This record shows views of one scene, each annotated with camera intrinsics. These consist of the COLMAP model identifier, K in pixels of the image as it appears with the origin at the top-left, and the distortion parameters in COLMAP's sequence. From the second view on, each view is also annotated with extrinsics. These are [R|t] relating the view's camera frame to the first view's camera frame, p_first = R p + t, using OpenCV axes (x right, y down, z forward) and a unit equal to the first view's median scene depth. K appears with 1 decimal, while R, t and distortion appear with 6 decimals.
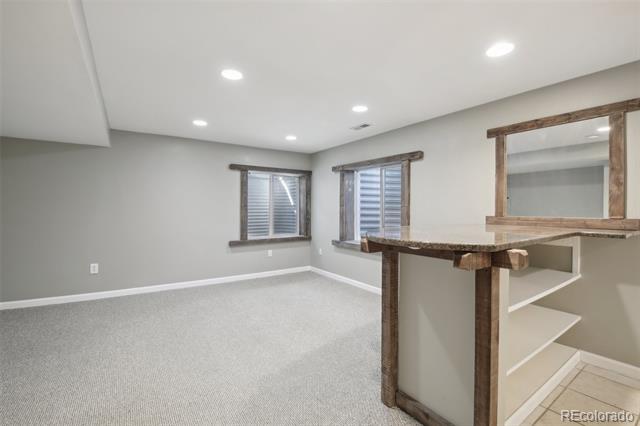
lens RADIAL K [[282.9, 0, 316.9], [0, 282.9, 211.6], [0, 0, 1]] dist [-0.000130, -0.009737]
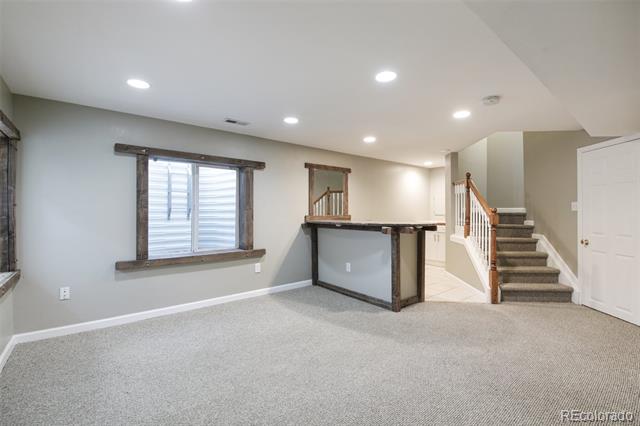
lens RADIAL K [[282.9, 0, 316.9], [0, 282.9, 211.6], [0, 0, 1]] dist [-0.000130, -0.009737]
pose [[-0.075230, -0.000444, 0.997166, -1.038094], [0.013215, 0.999912, 0.001442, -0.009178], [-0.997079, 0.013286, -0.075217, 1.073502]]
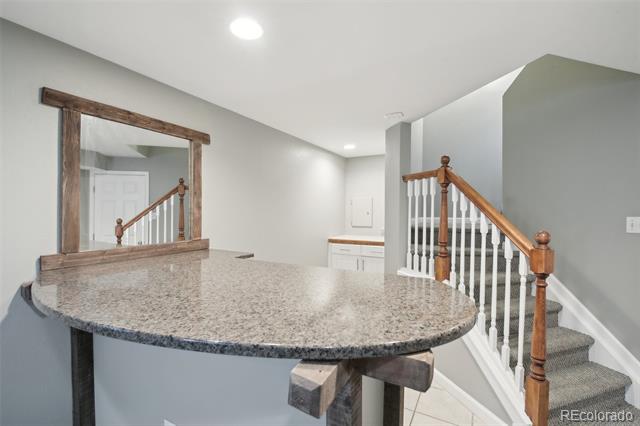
lens RADIAL K [[282.9, 0, 316.9], [0, 282.9, 211.6], [0, 0, 1]] dist [-0.000130, -0.009737]
pose [[-0.432303, 0.000417, 0.901728, -0.071879], [0.009516, 0.999946, 0.004099, -0.061220], [-0.901678, 0.010353, -0.432284, 0.781543]]
